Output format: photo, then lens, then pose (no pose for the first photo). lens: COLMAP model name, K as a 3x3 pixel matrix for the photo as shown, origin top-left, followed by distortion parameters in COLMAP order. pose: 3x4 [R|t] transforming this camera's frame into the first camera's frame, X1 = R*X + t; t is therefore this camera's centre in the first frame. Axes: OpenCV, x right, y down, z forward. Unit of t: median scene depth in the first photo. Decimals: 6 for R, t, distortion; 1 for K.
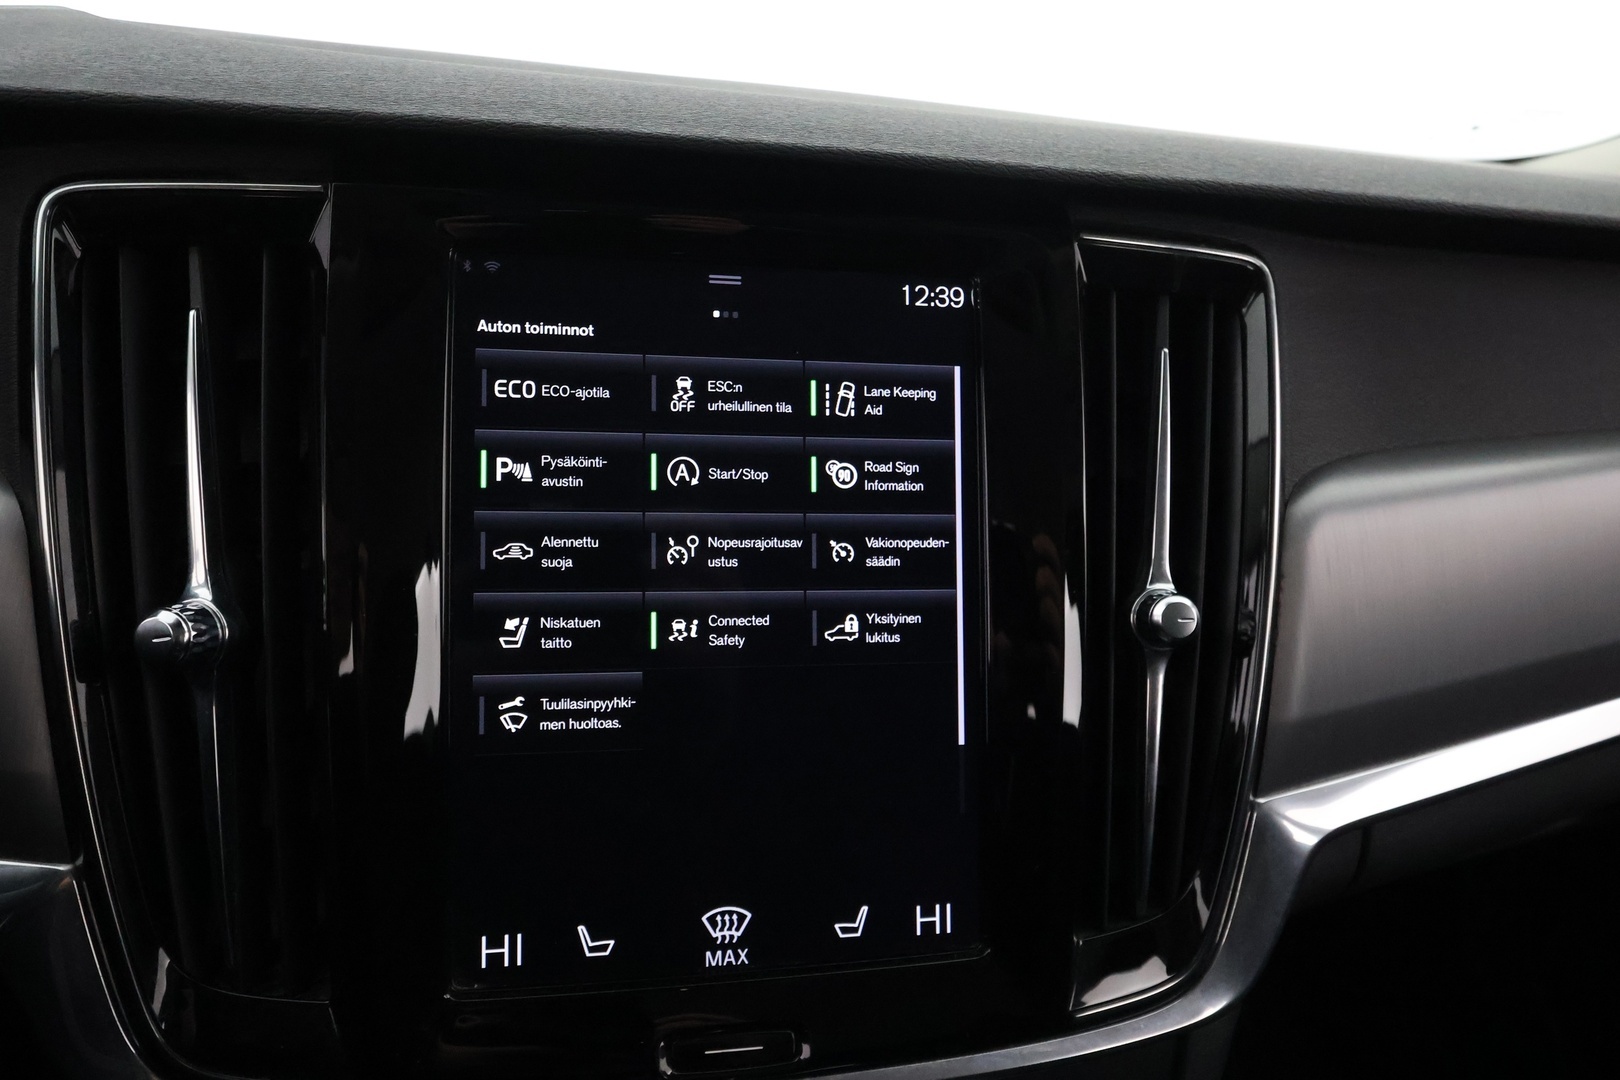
lens RADIAL K [[1133.4, 0, 814.1], [0, 1133.4, 534.4], [0, 0, 1]] dist [-0.001418, 0.004851]
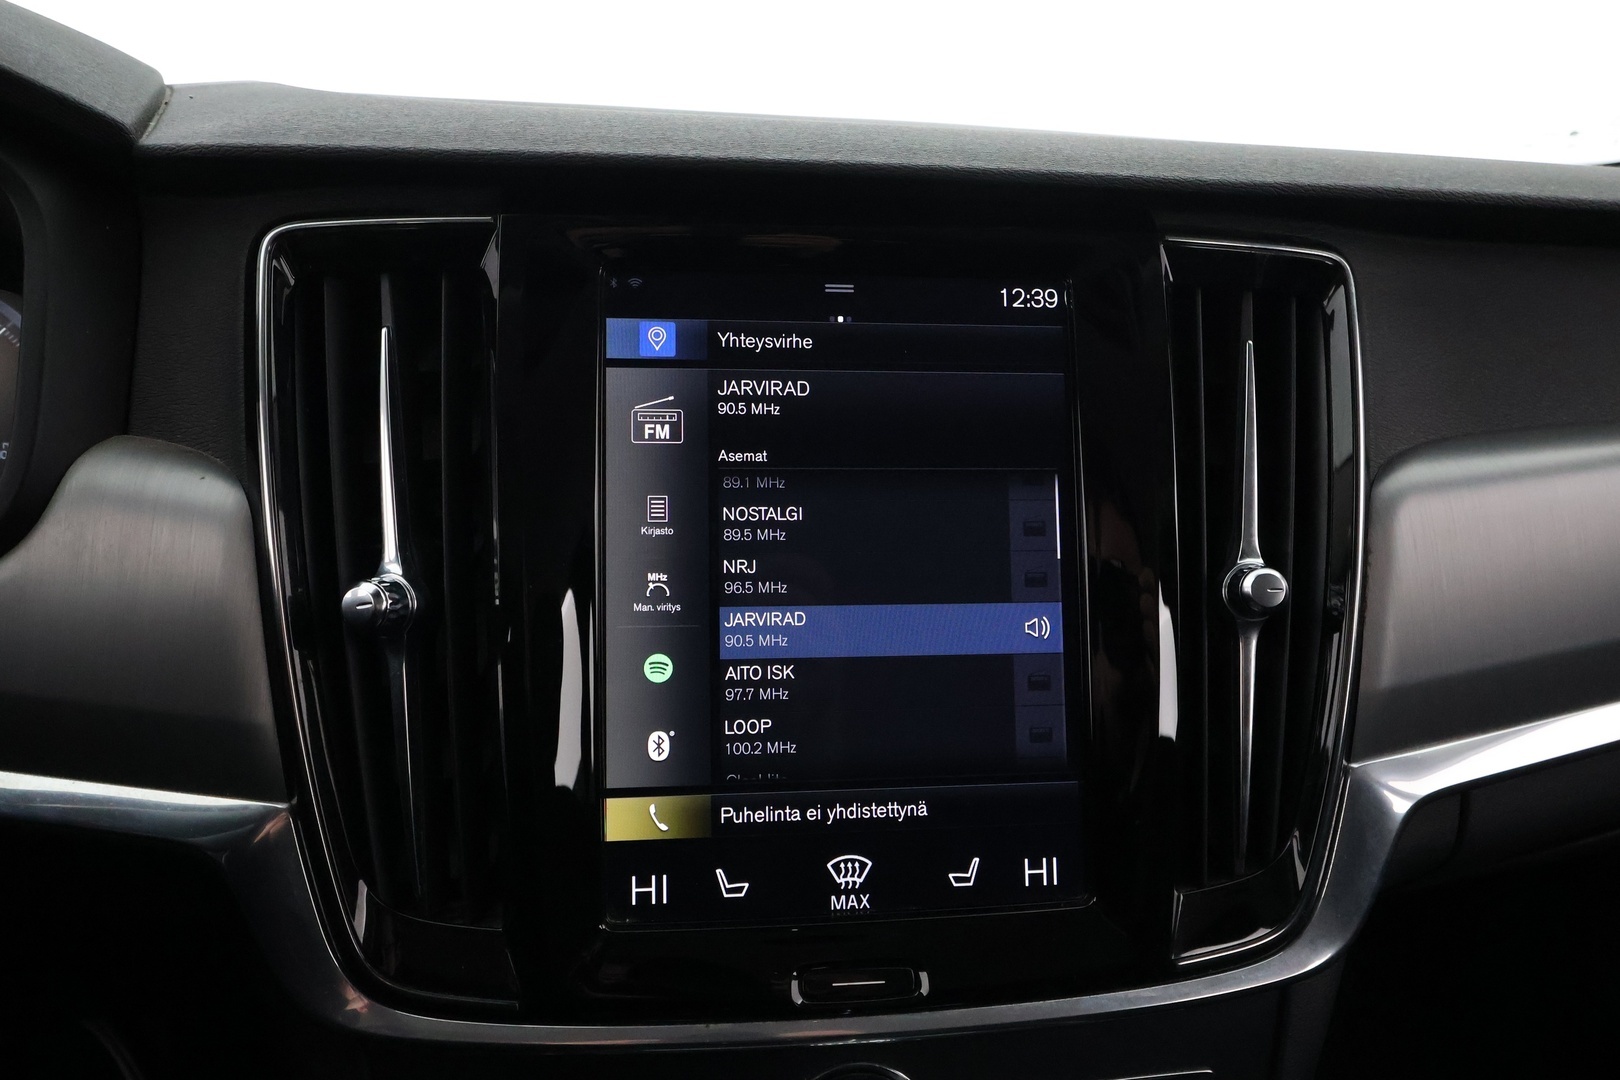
lens RADIAL K [[1133.4, 0, 814.1], [0, 1133.4, 534.4], [0, 0, 1]] dist [-0.001418, 0.004851]
pose [[0.996251, -0.016158, -0.084985, -0.012642], [0.013275, 0.999321, -0.034383, 0.054425], [0.085483, 0.033126, 0.995789, -0.101896]]
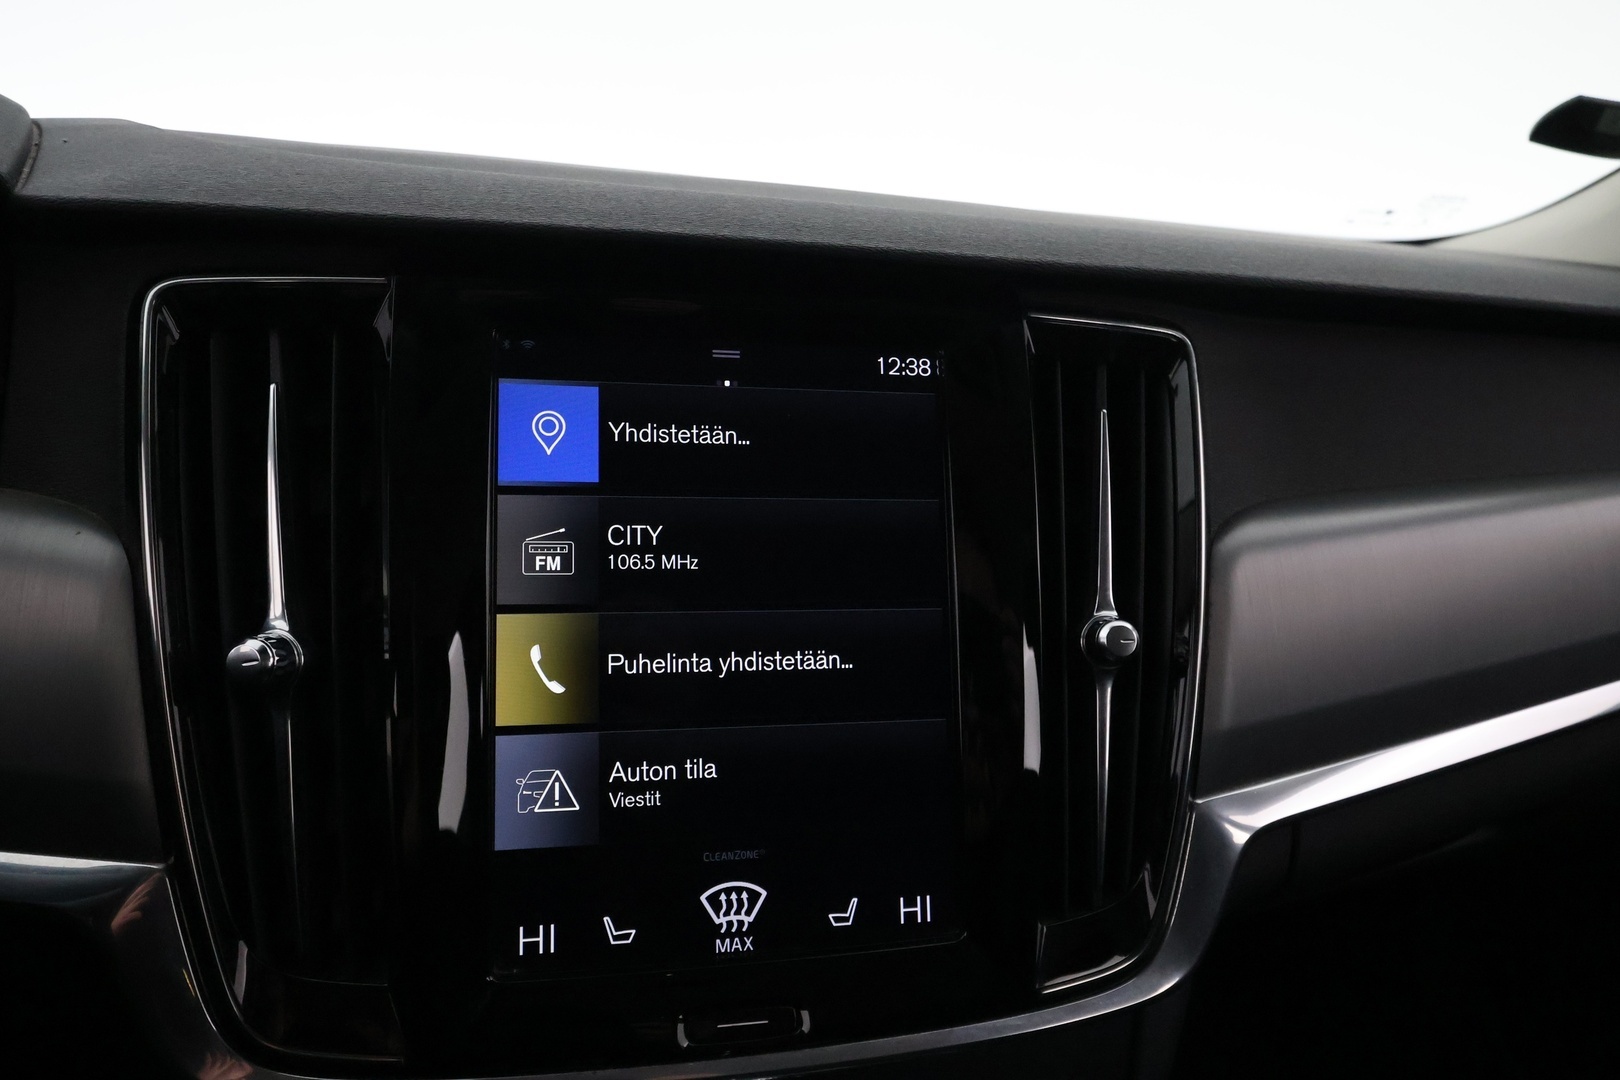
lens RADIAL K [[1133.4, 0, 814.1], [0, 1133.4, 534.4], [0, 0, 1]] dist [-0.001418, 0.004851]
pose [[0.999519, -0.012809, 0.028251, -0.023389], [0.014553, 0.997946, -0.062392, 0.034753], [-0.027394, 0.062773, 0.997652, -0.154837]]
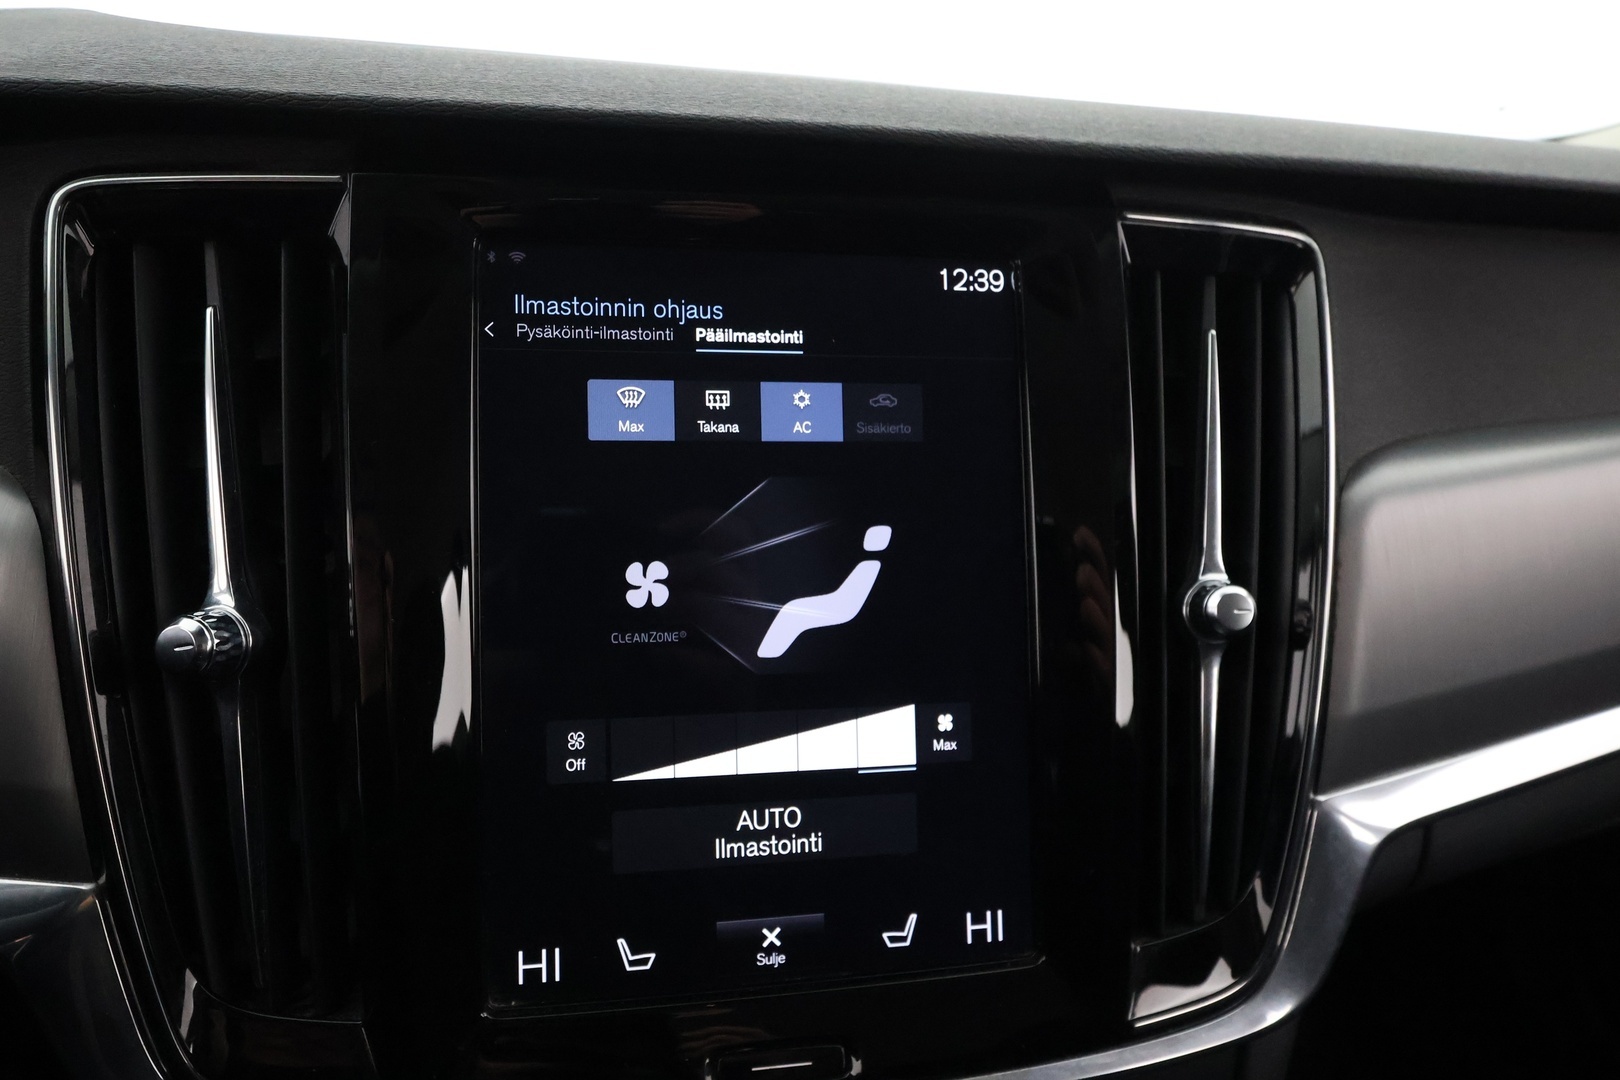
lens RADIAL K [[1133.4, 0, 814.1], [0, 1133.4, 534.4], [0, 0, 1]] dist [-0.001418, 0.004851]
pose [[0.999795, -0.017544, -0.010093, -0.024180], [0.017518, 0.999843, -0.002602, 0.006637], [0.010137, 0.002425, 0.999946, 0.035761]]
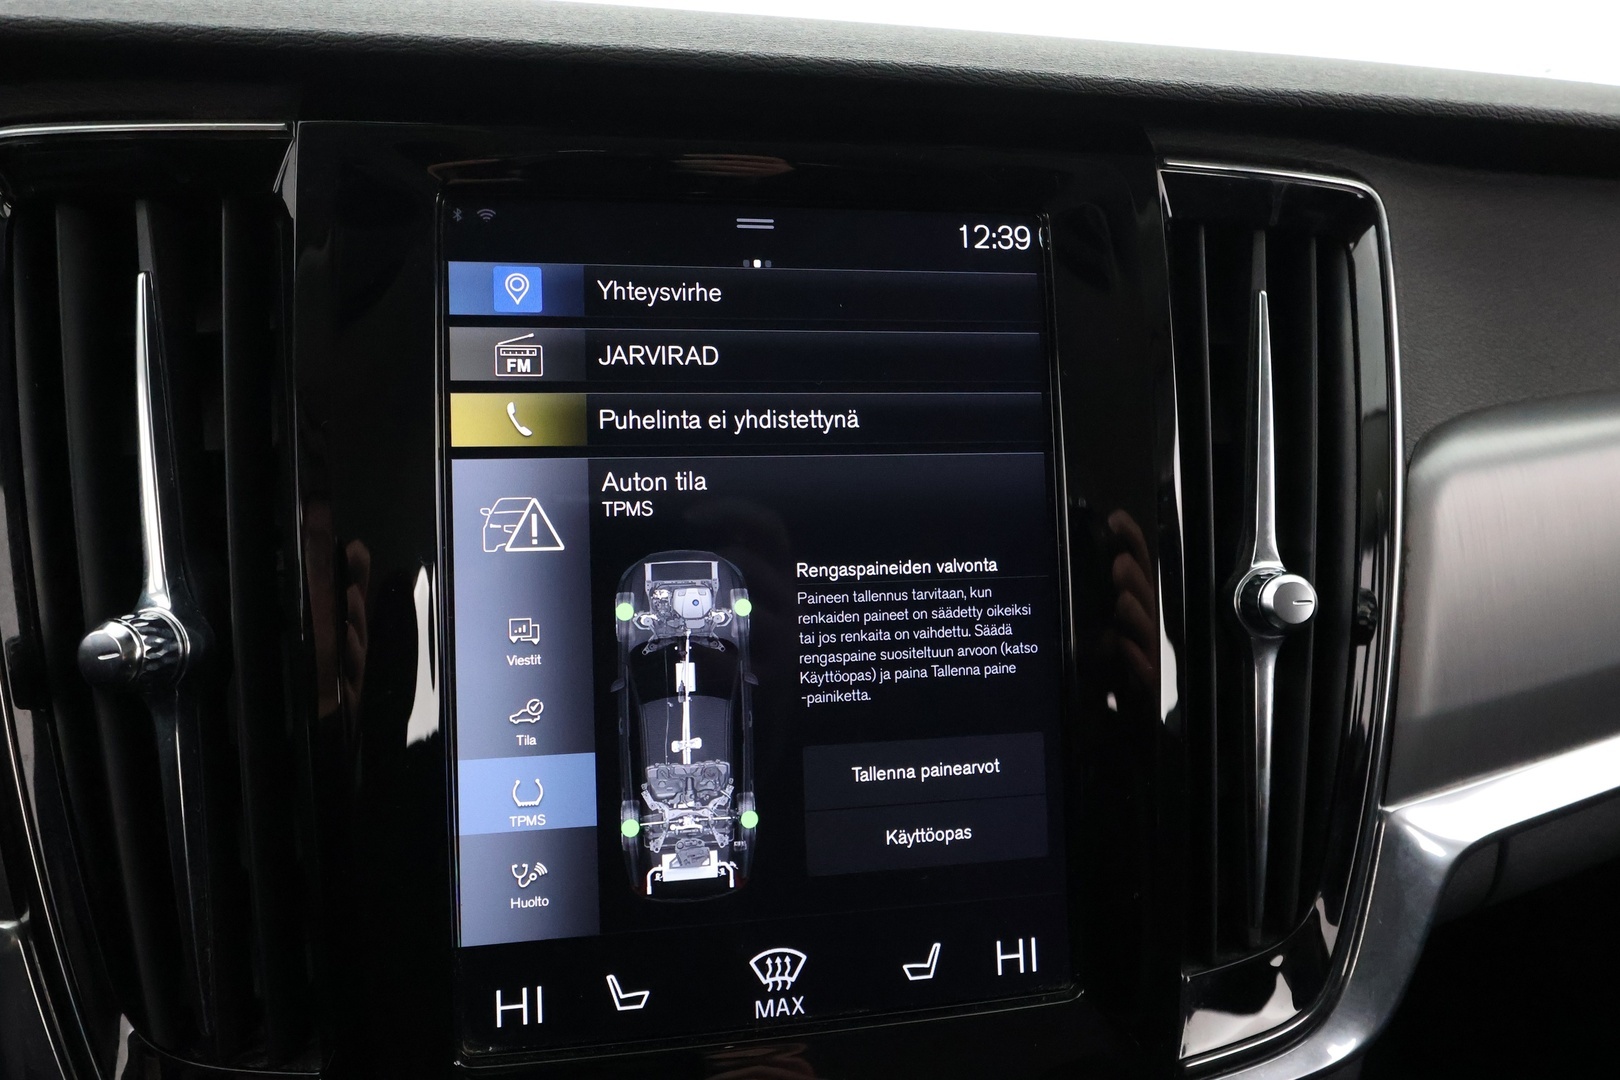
lens RADIAL K [[1133.4, 0, 814.1], [0, 1133.4, 534.4], [0, 0, 1]] dist [-0.001418, 0.004851]
pose [[0.999353, -0.027842, -0.022749, -0.020542], [0.027905, 0.999608, 0.002458, 0.011555], [0.022672, -0.003091, 0.999738, 0.134725]]
